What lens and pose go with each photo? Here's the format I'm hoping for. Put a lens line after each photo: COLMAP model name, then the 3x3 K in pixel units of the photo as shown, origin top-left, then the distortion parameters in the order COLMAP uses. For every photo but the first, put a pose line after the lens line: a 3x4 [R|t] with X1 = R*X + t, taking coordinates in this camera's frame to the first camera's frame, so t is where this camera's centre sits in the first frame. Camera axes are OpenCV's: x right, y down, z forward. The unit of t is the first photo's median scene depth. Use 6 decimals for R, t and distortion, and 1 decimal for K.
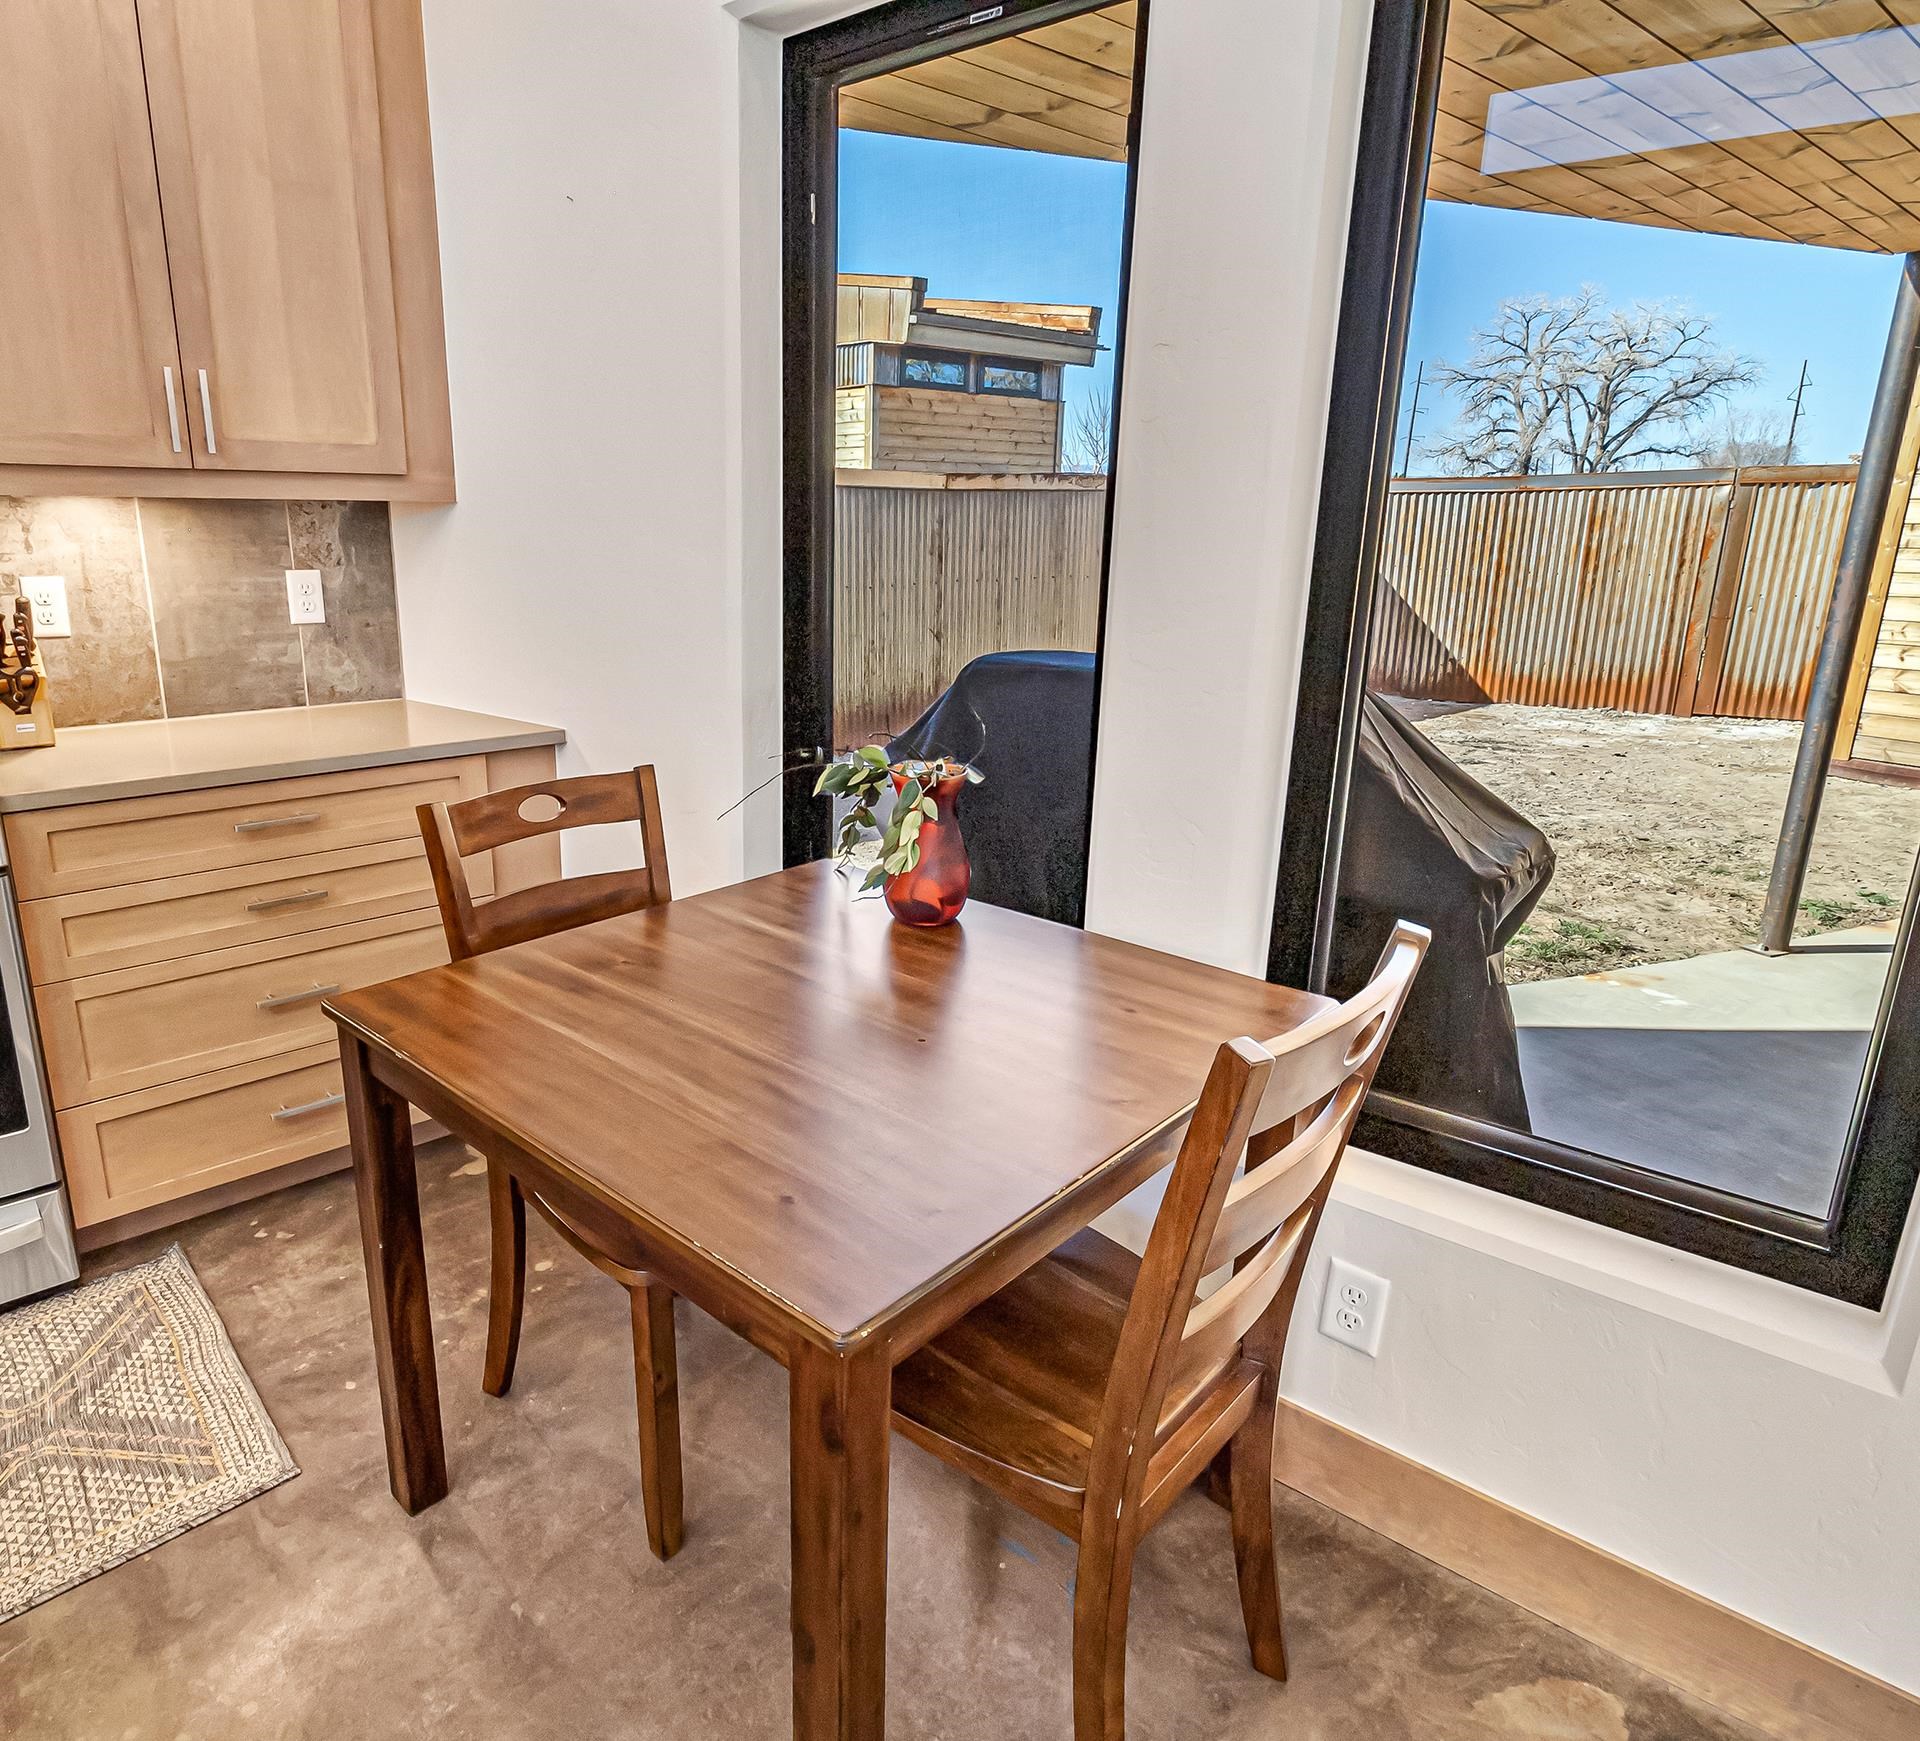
lens RADIAL K [[1096.3, 0, 873.7], [0, 1096.3, 836.3], [0, 0, 1]] dist [0.000514, 0.002645]
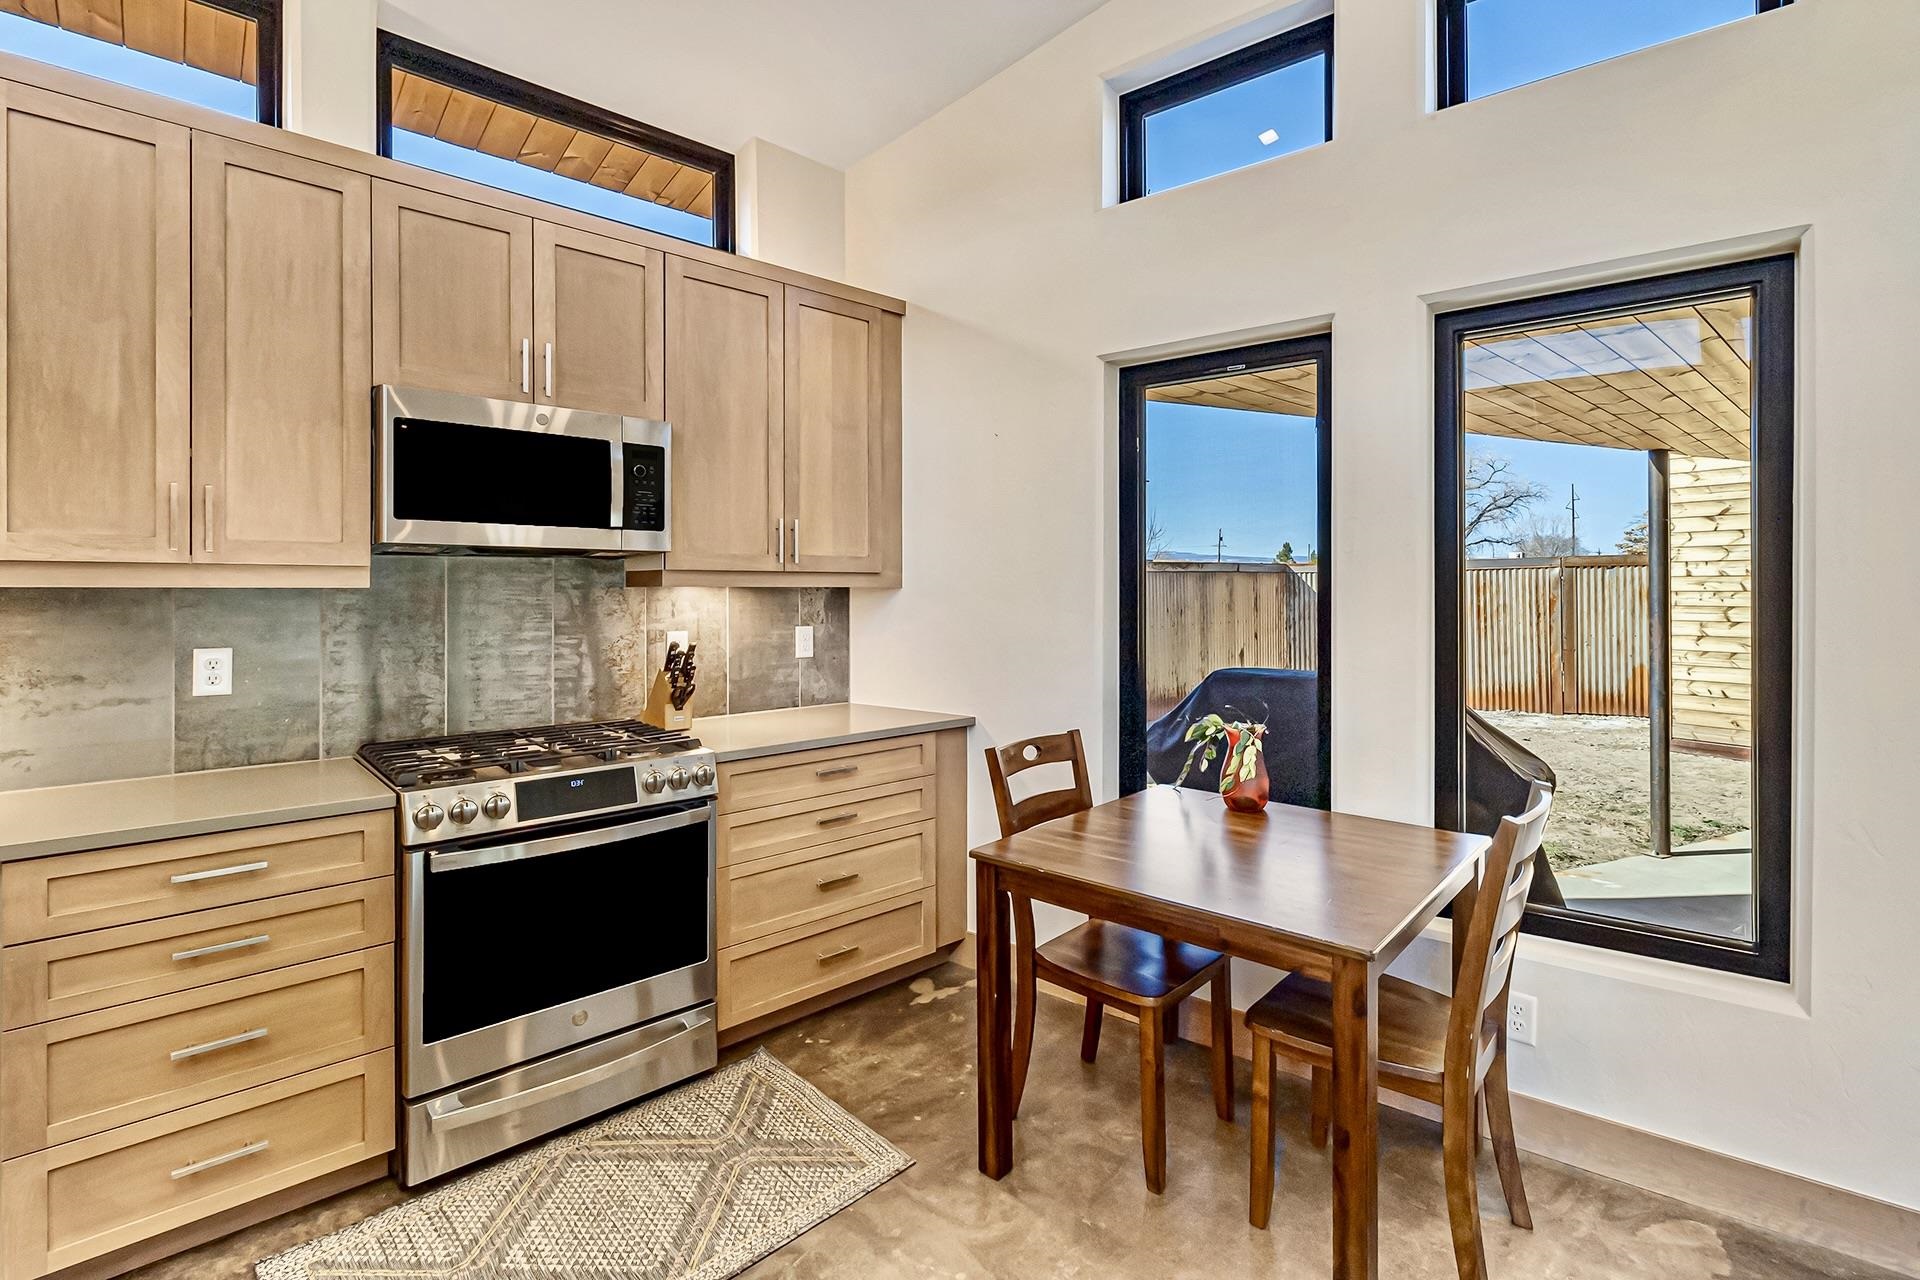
lens RADIAL K [[882.9, 0, 961.1], [0, 882.9, 614.3], [0, 0, 1]] dist [0.001570, 0.002165]
pose [[0.997247, -0.007226, 0.073798, -0.439879], [0.025202, 0.969021, -0.245688, 0.091190], [-0.069737, 0.246872, 0.966536, -0.386063]]
